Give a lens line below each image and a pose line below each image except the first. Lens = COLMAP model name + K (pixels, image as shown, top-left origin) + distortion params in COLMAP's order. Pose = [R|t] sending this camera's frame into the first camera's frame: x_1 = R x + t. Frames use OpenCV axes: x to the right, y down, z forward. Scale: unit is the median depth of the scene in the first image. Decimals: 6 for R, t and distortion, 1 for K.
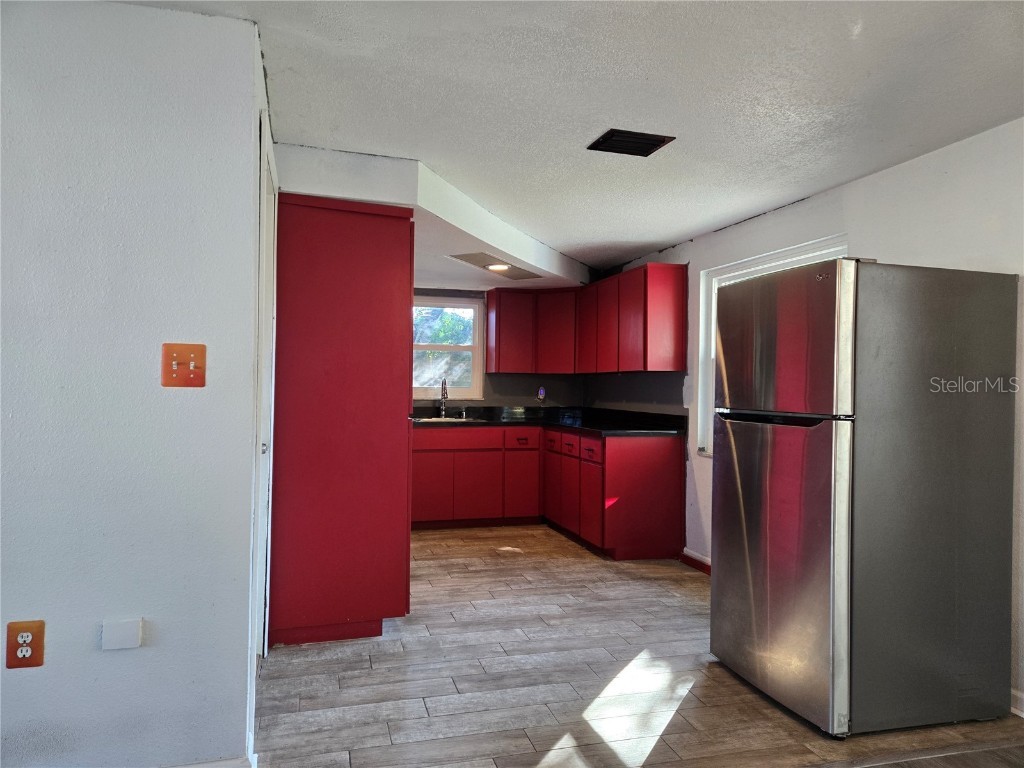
lens RADIAL K [[682.9, 0, 504.0], [0, 682.9, 377.1], [0, 0, 1]] dist [0.097068, -0.083494]
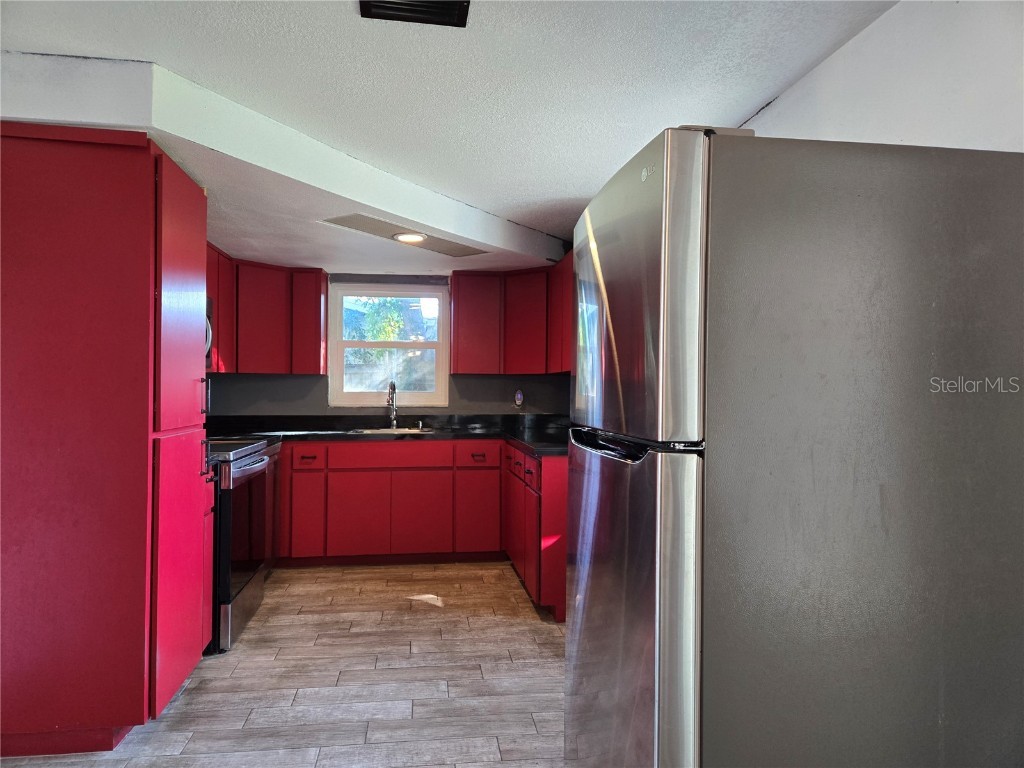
lens RADIAL K [[682.9, 0, 504.0], [0, 682.9, 377.1], [0, 0, 1]] dist [0.097068, -0.083494]
pose [[0.988165, -0.010935, -0.153001, 0.222760], [0.009926, 0.999924, -0.007360, 0.005438], [0.153070, 0.005754, 0.988199, 0.248938]]
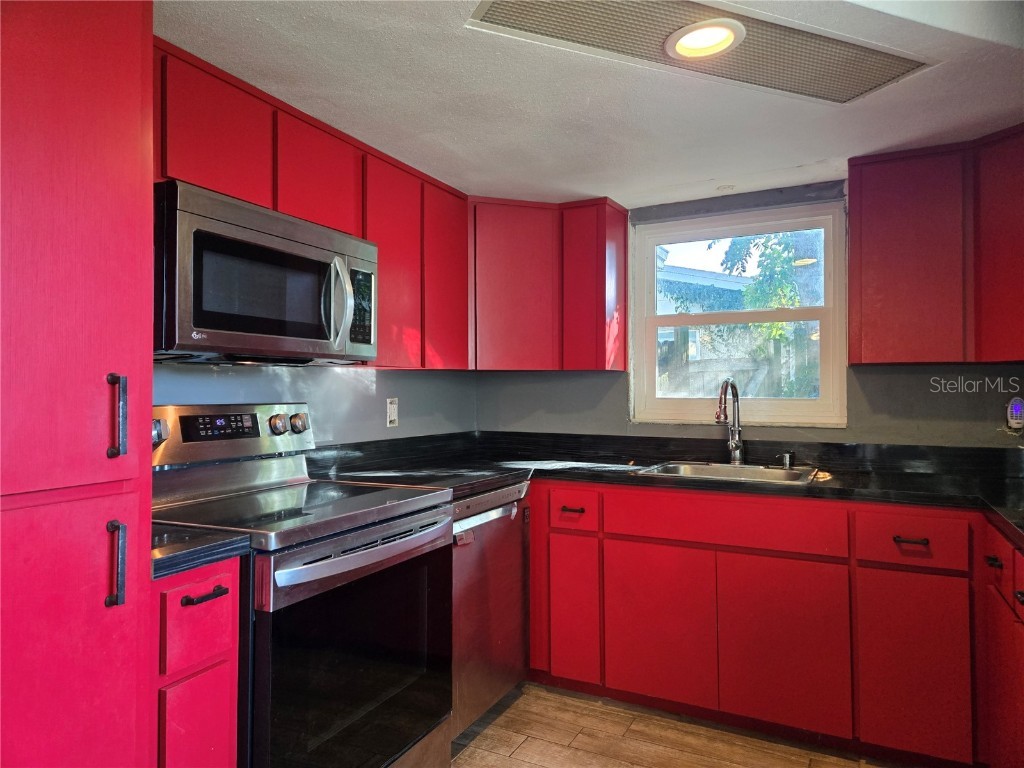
lens RADIAL K [[676.9, 0, 509.7], [0, 676.9, 375.0], [0, 0, 1]] dist [0.086731, -0.077779]
pose [[0.732118, -0.026692, -0.680654, 0.152613], [0.015522, 0.999626, -0.022505, 0.008149], [0.681001, 0.005911, 0.732259, 0.710076]]
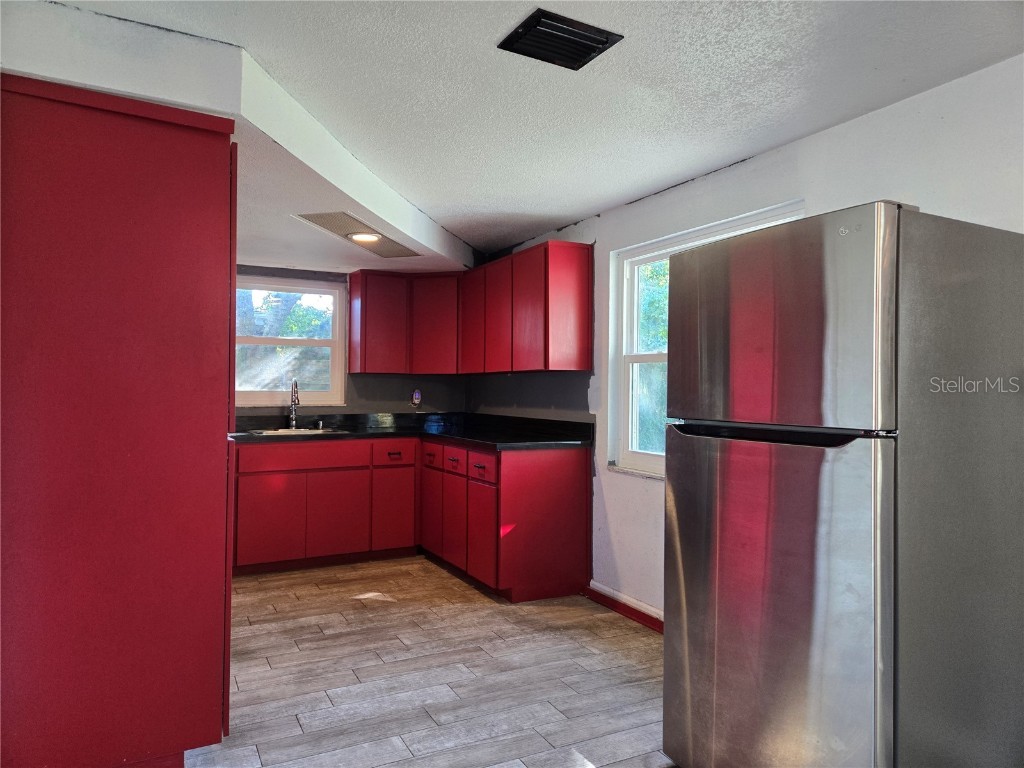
lens RADIAL K [[682.9, 0, 504.0], [0, 682.9, 377.1], [0, 0, 1]] dist [0.097068, -0.083494]
pose [[0.980527, -0.001460, 0.196377, -0.007092], [0.002004, 0.999995, -0.002571, 0.001552], [-0.196372, 0.002914, 0.980525, 0.203280]]
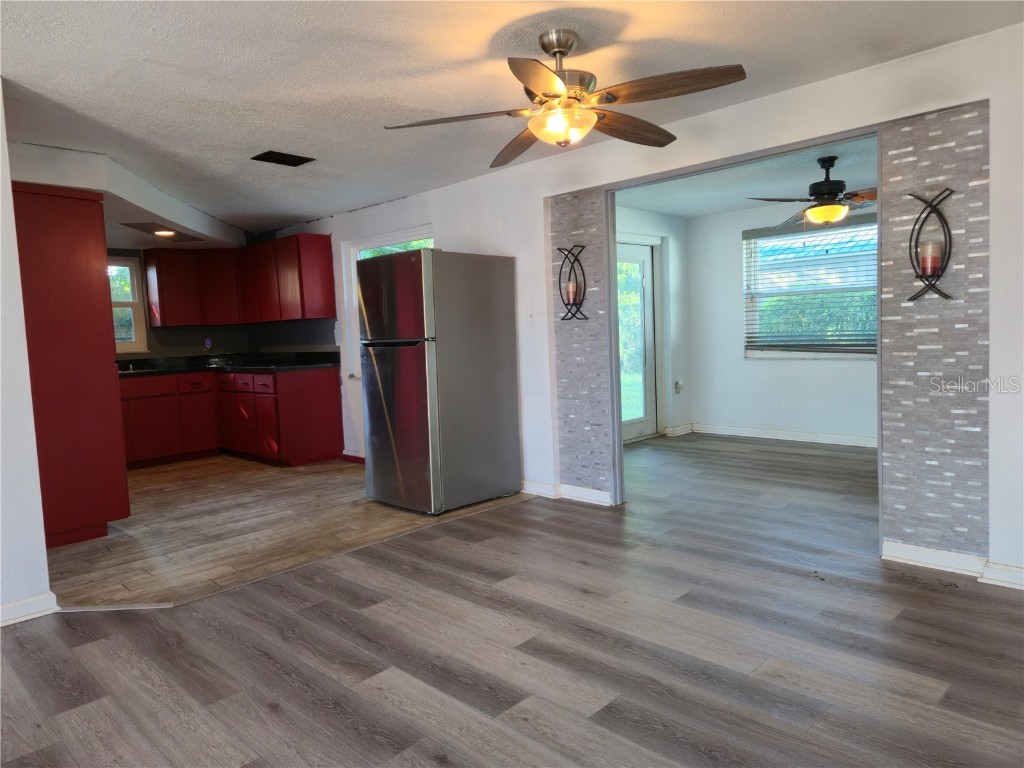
lens RADIAL K [[676.9, 0, 509.7], [0, 676.9, 375.0], [0, 0, 1]] dist [0.086731, -0.077779]
pose [[0.872438, -0.083693, 0.481506, -0.081968], [0.049025, 0.995245, 0.084161, 0.007371], [-0.486261, -0.049819, 0.872393, -0.306552]]
